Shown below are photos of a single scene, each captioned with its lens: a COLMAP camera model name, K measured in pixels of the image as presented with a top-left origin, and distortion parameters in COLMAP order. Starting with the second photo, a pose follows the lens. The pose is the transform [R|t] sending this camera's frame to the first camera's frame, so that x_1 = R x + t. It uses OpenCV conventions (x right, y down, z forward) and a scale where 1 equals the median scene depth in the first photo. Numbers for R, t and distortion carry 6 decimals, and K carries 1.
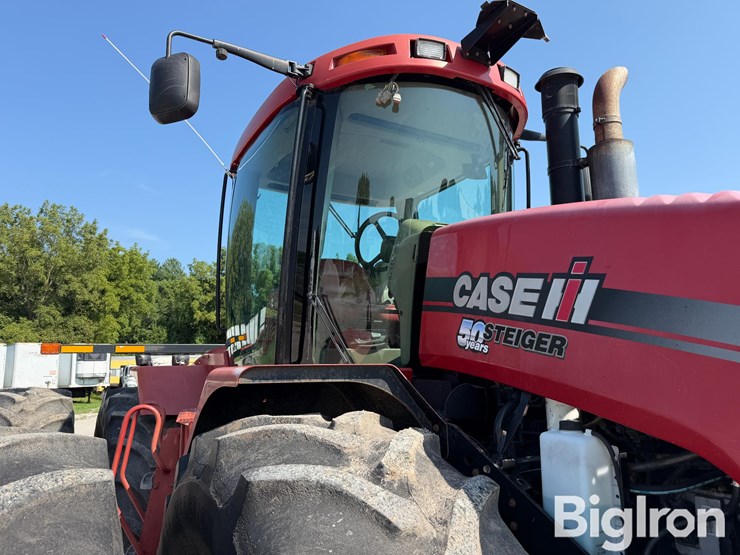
lens RADIAL K [[540.5, 0, 373.2], [0, 540.5, 269.9], [0, 0, 1]] dist [0.023215, -0.037804]
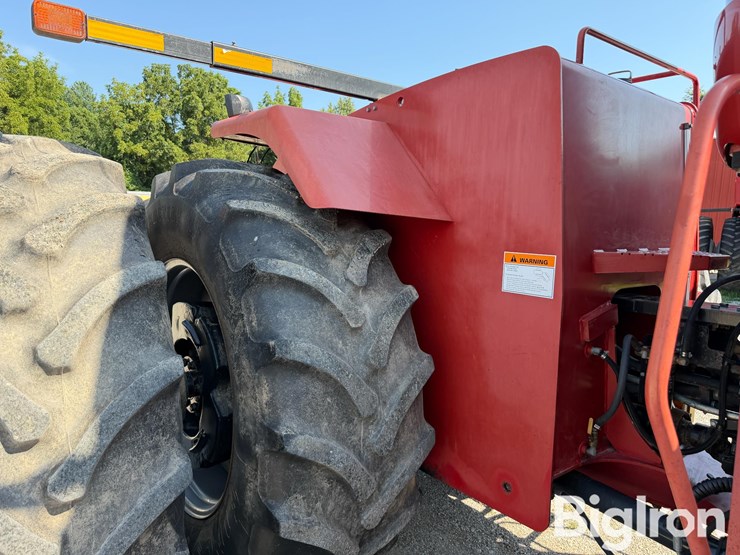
lens RADIAL K [[534.4, 0, 373.9], [0, 534.4, 282.3], [0, 0, 1]] dist [-0.004426, -0.004981]
pose [[0.988873, 0.027976, 0.146111, -0.584731], [-0.069473, 0.955327, 0.287271, 0.266620], [-0.131547, -0.294225, 0.946640, 0.782253]]
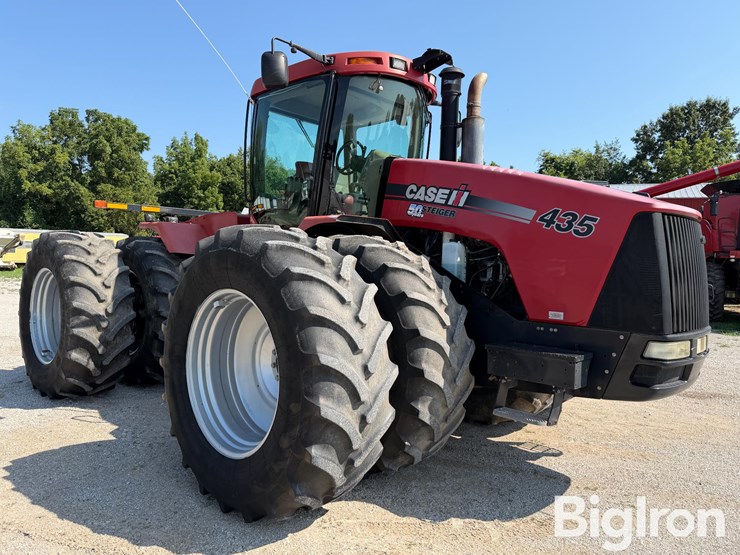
lens RADIAL K [[540.5, 0, 373.5], [0, 540.5, 285.3], [0, 0, 1]] dist [0.023215, -0.037804]
pose [[0.955858, 0.033820, 0.291875, -0.427939], [-0.098411, 0.972830, 0.209562, -0.025888], [-0.276858, -0.229036, 0.933216, -0.796478]]
